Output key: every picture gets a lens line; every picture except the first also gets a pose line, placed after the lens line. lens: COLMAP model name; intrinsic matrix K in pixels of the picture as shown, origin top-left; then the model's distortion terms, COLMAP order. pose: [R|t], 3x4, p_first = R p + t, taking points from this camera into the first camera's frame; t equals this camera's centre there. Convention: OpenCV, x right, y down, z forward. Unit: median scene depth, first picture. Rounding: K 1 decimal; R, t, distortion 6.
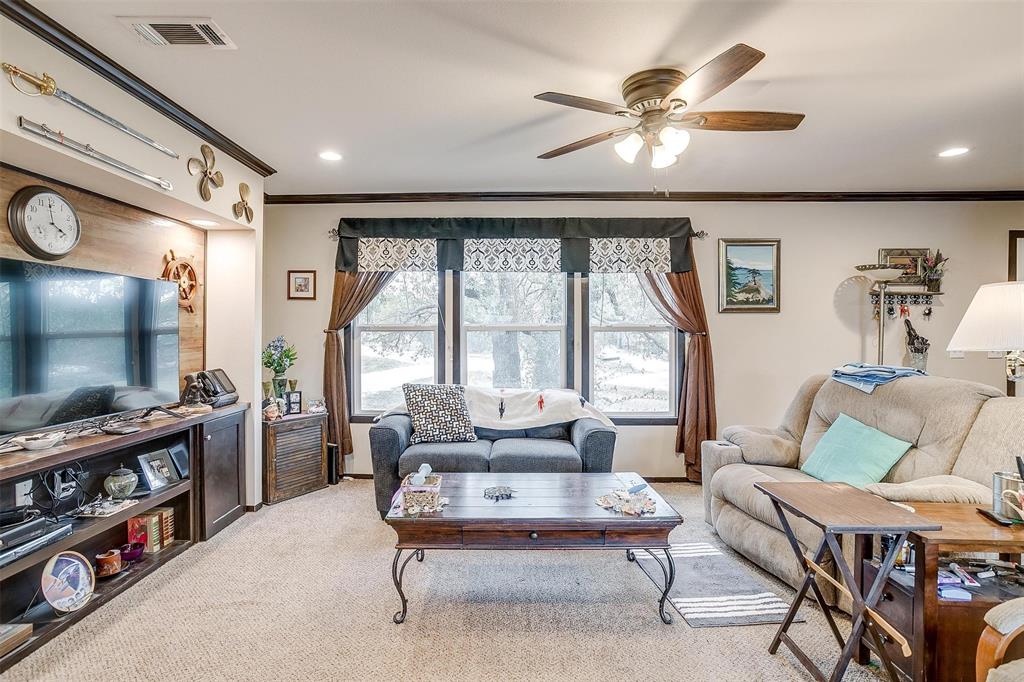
lens RADIAL K [[507.4, 0, 487.6], [0, 507.4, 332.1], [0, 0, 1]] dist [-0.048112, 0.024740]
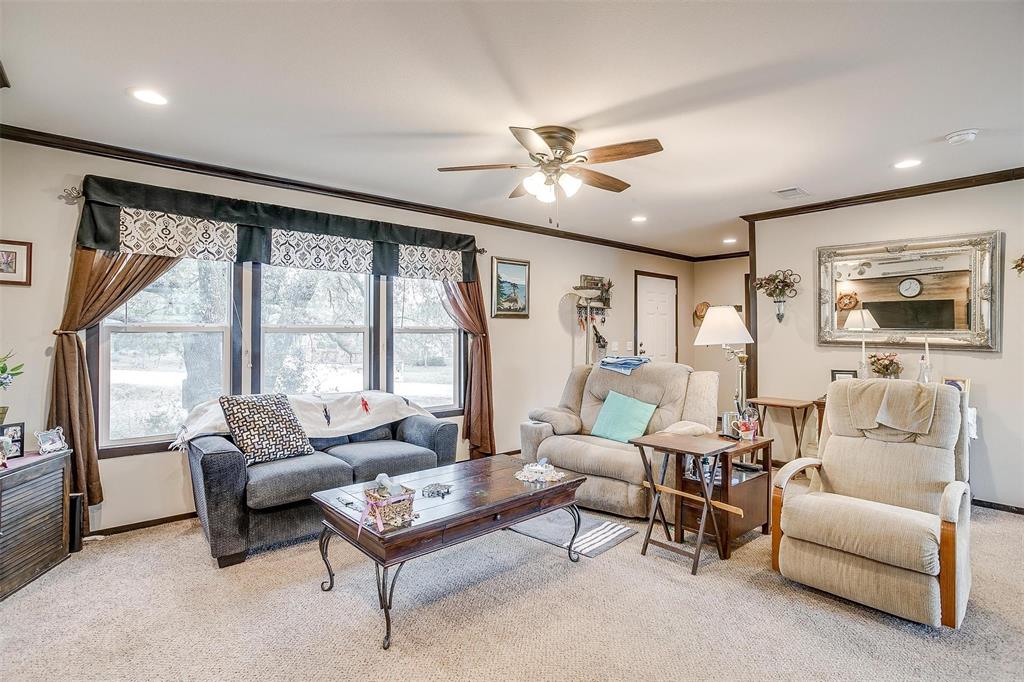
lens RADIAL K [[507.4, 0, 503.5], [0, 507.4, 323.4], [0, 0, 1]] dist [-0.048112, 0.024740]
pose [[0.739317, 0.013484, 0.673223, -0.338807], [0.000234, 0.999794, -0.020282, -0.000394], [-0.673358, 0.015153, 0.739161, 0.084941]]
